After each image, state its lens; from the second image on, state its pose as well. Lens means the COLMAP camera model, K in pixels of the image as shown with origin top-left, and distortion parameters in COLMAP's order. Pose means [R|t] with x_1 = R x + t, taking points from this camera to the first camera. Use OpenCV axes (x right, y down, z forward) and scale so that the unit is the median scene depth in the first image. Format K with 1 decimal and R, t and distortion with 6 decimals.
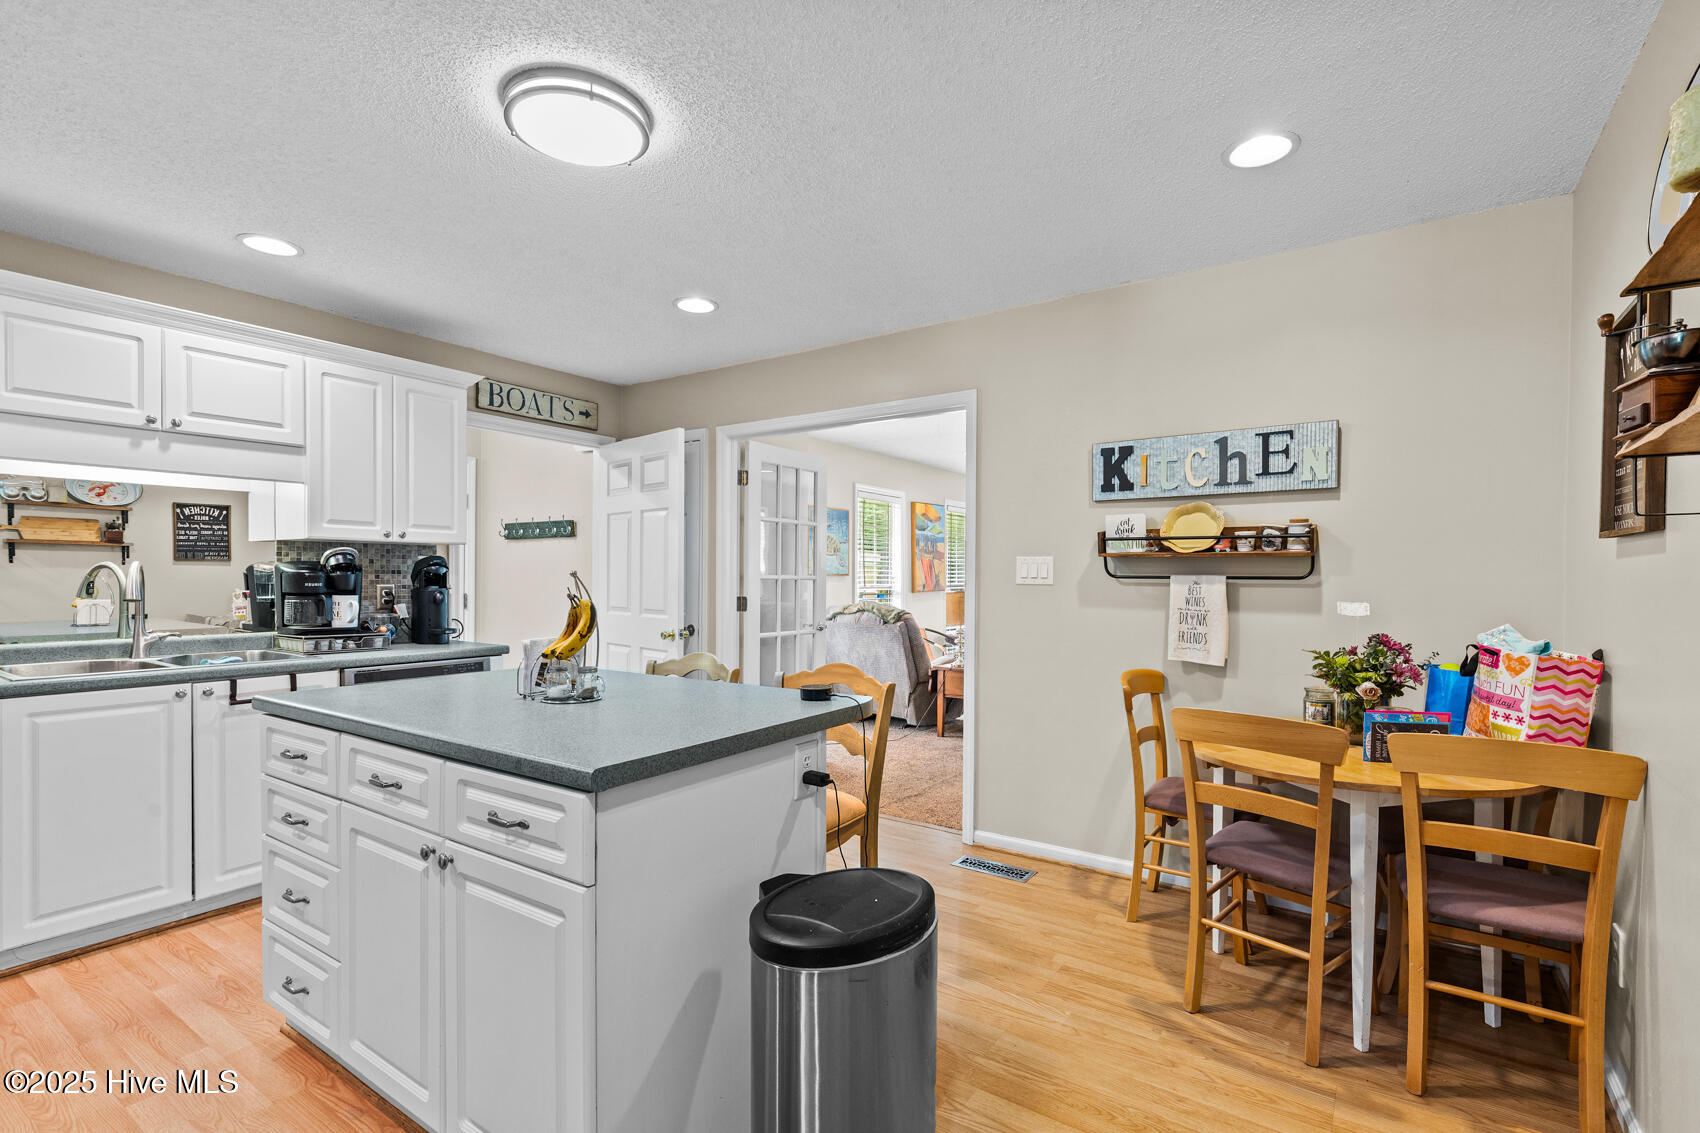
lens RADIAL K [[787.8, 0, 854.0], [0, 787.8, 592.7], [0, 0, 1]] dist [0.003542, 0.000450]
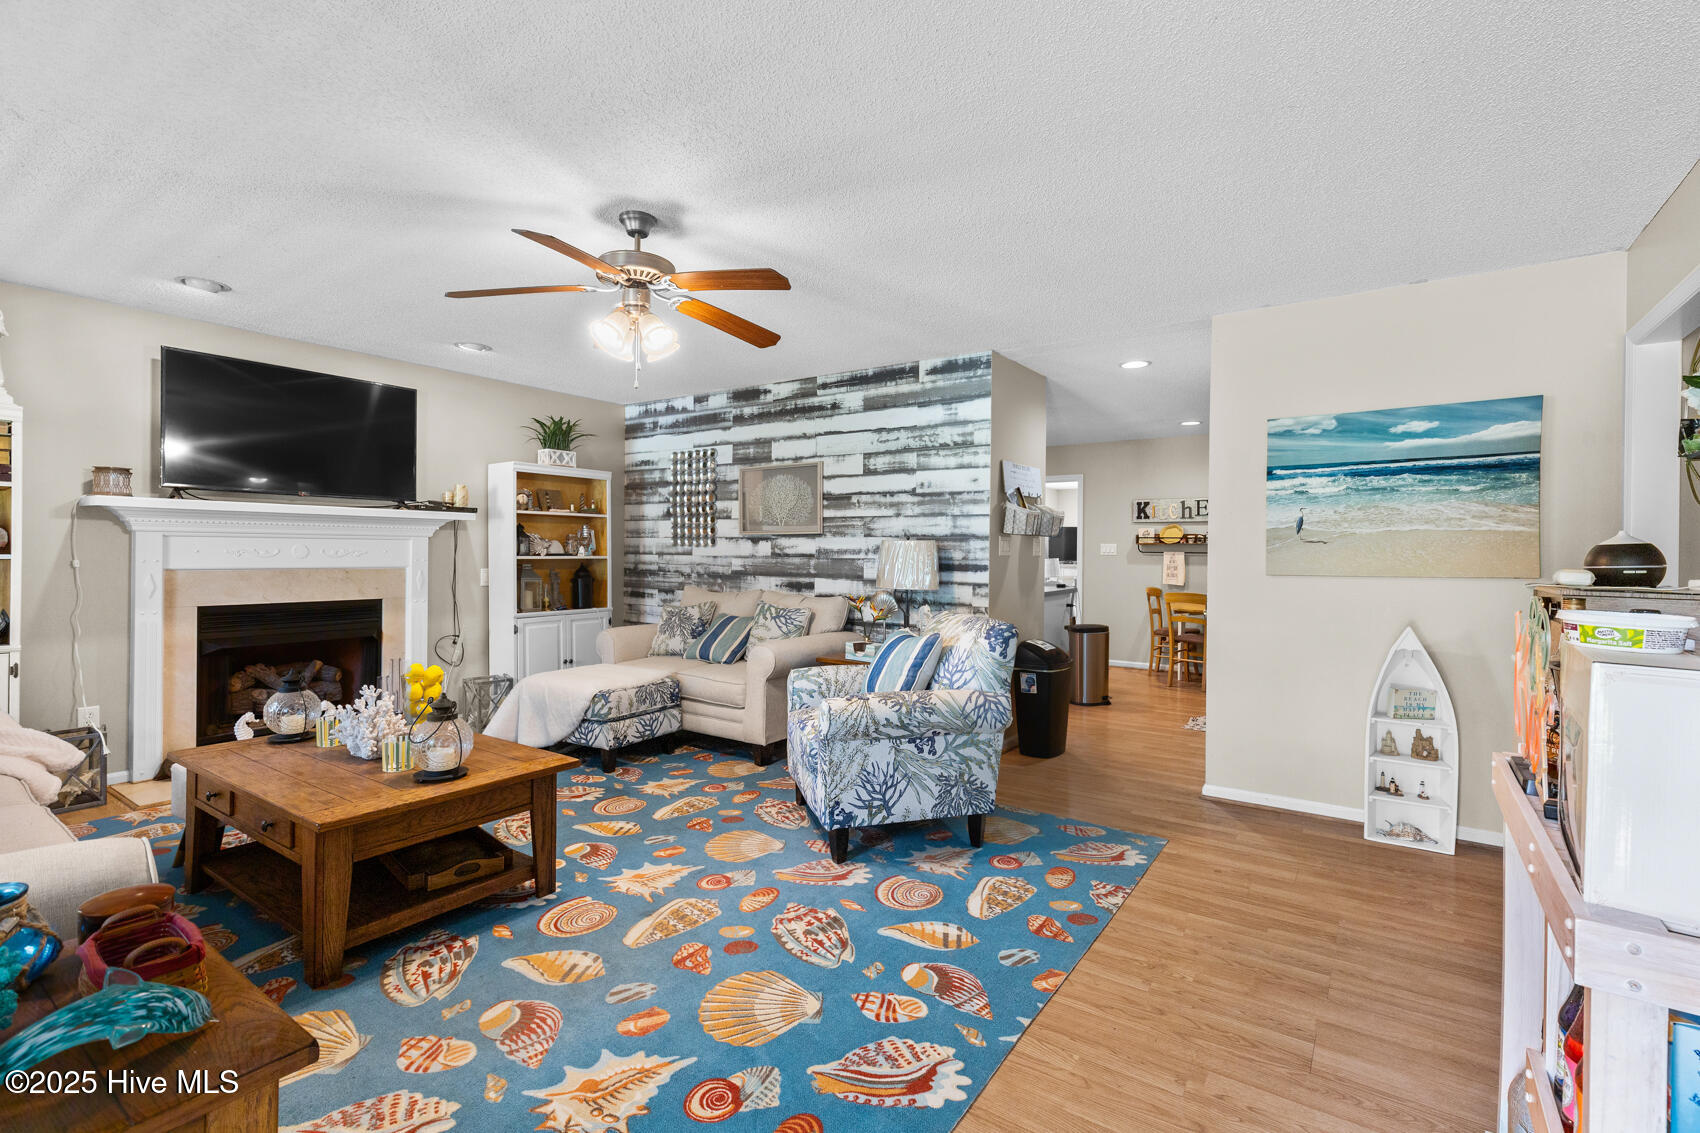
lens RADIAL K [[762.2, 0, 850.0], [0, 762.2, 566.5], [0, 0, 1]] dist [0.003174, 0.000448]
pose [[0.999996, 0.001048, -0.002681, -0.553132], [-0.001057, 0.999993, -0.003513, 0.032494], [0.002678, 0.003516, 0.999990, -1.340364]]
